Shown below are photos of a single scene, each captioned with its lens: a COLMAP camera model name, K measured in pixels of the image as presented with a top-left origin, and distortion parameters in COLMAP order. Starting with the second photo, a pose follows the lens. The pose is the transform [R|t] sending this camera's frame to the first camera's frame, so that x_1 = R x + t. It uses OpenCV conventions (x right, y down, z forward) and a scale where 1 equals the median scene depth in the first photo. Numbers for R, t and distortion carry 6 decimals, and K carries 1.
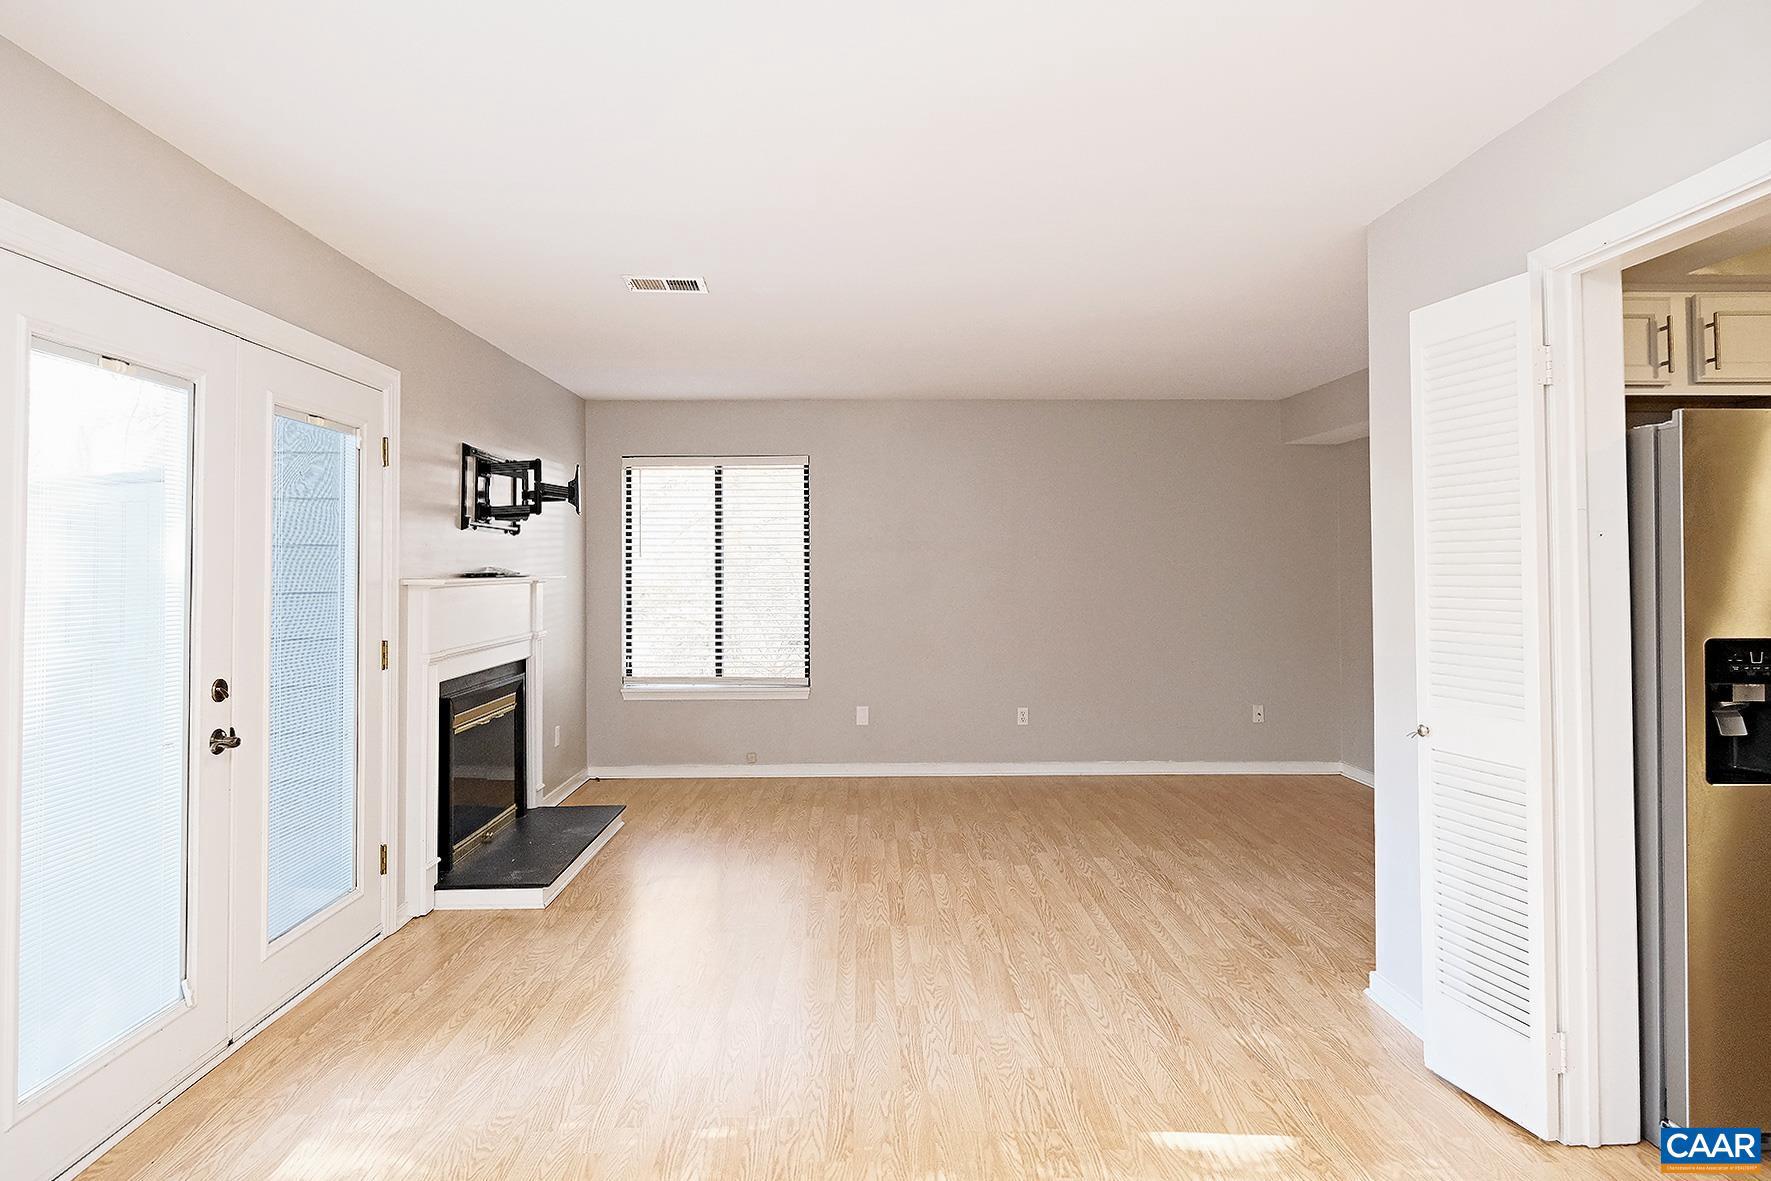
lens RADIAL K [[820.6, 0, 882.4], [0, 820.6, 571.1], [0, 0, 1]] dist [0.001029, -0.026145]
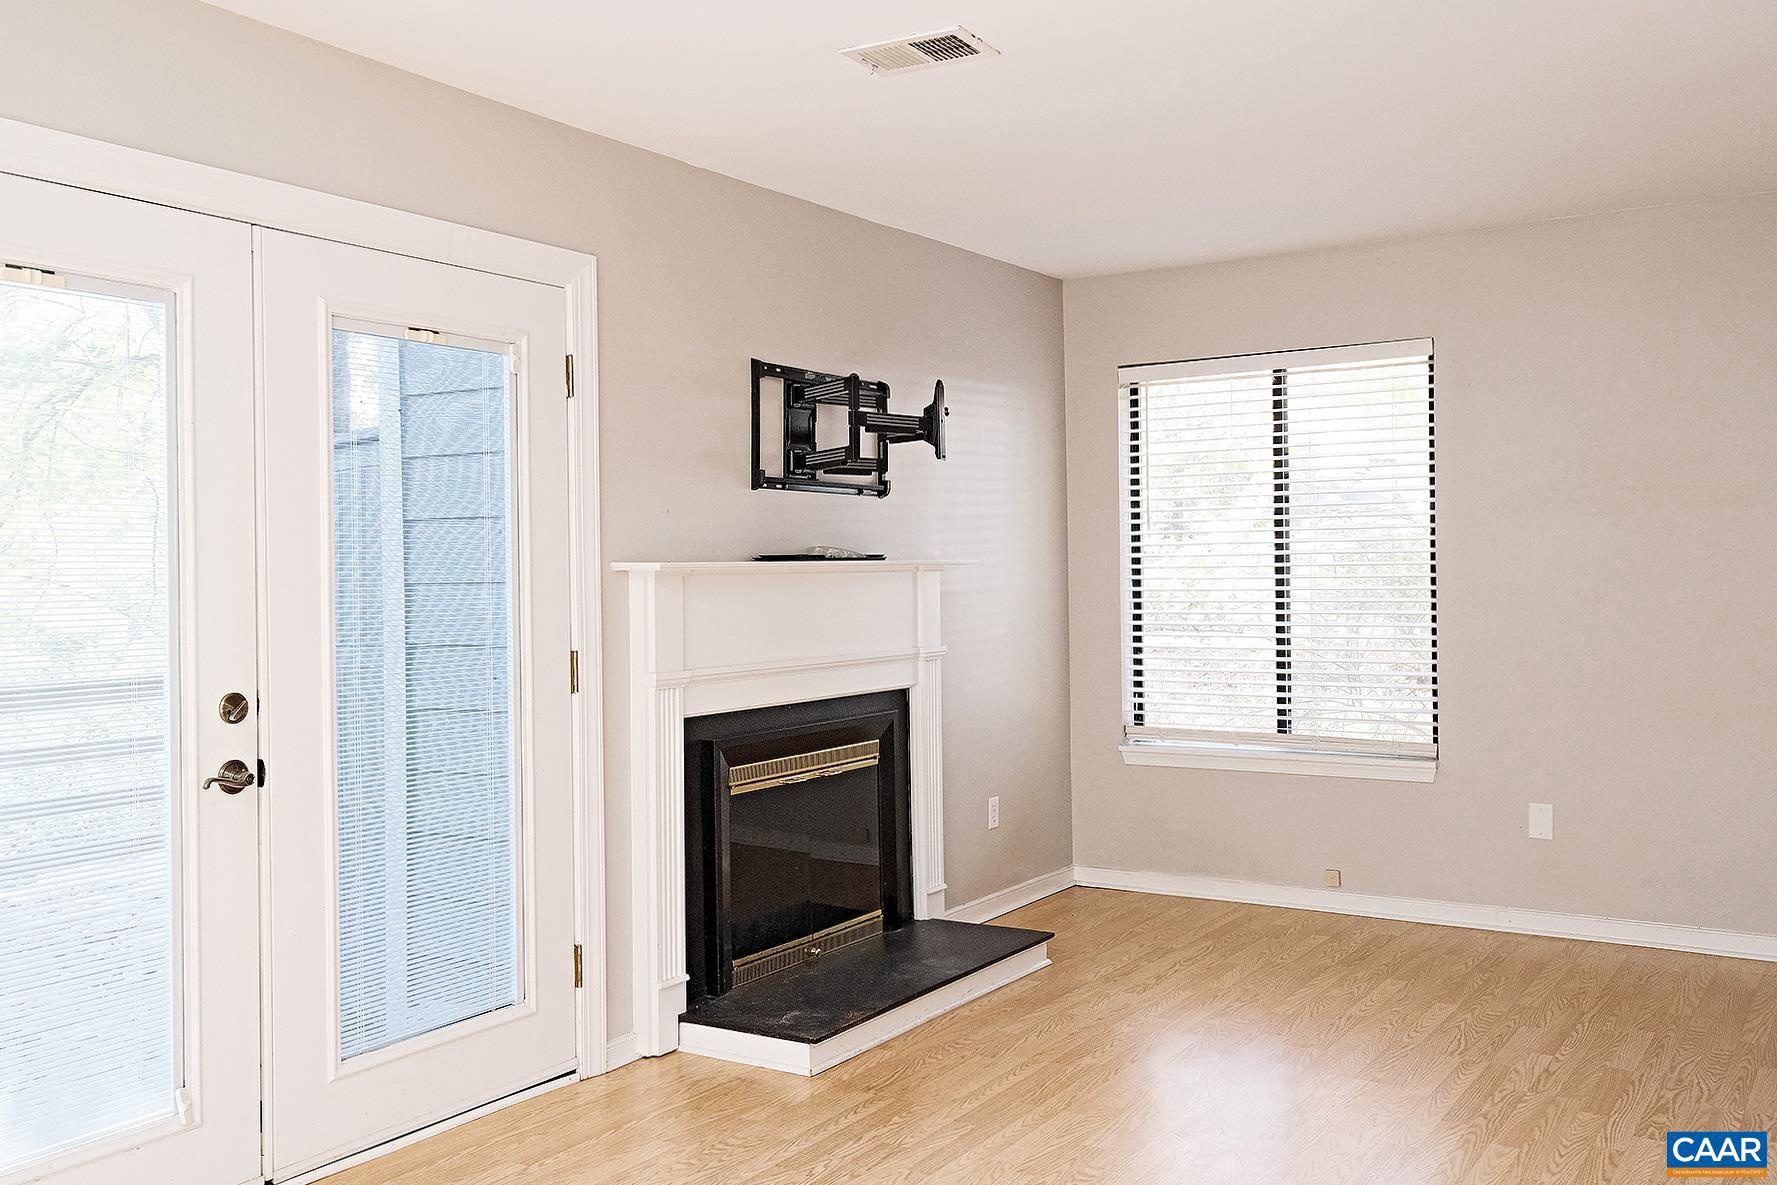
lens RADIAL K [[1368.6, 0, 888.5], [0, 1368.6, 592.5], [0, 0, 1]] dist [-0.002874, 0.006866]
pose [[0.870082, 0.002697, -0.492899, 0.107057], [0.010844, 0.999638, 0.024612, 0.005794], [0.492788, -0.026760, 0.869738, 0.071840]]
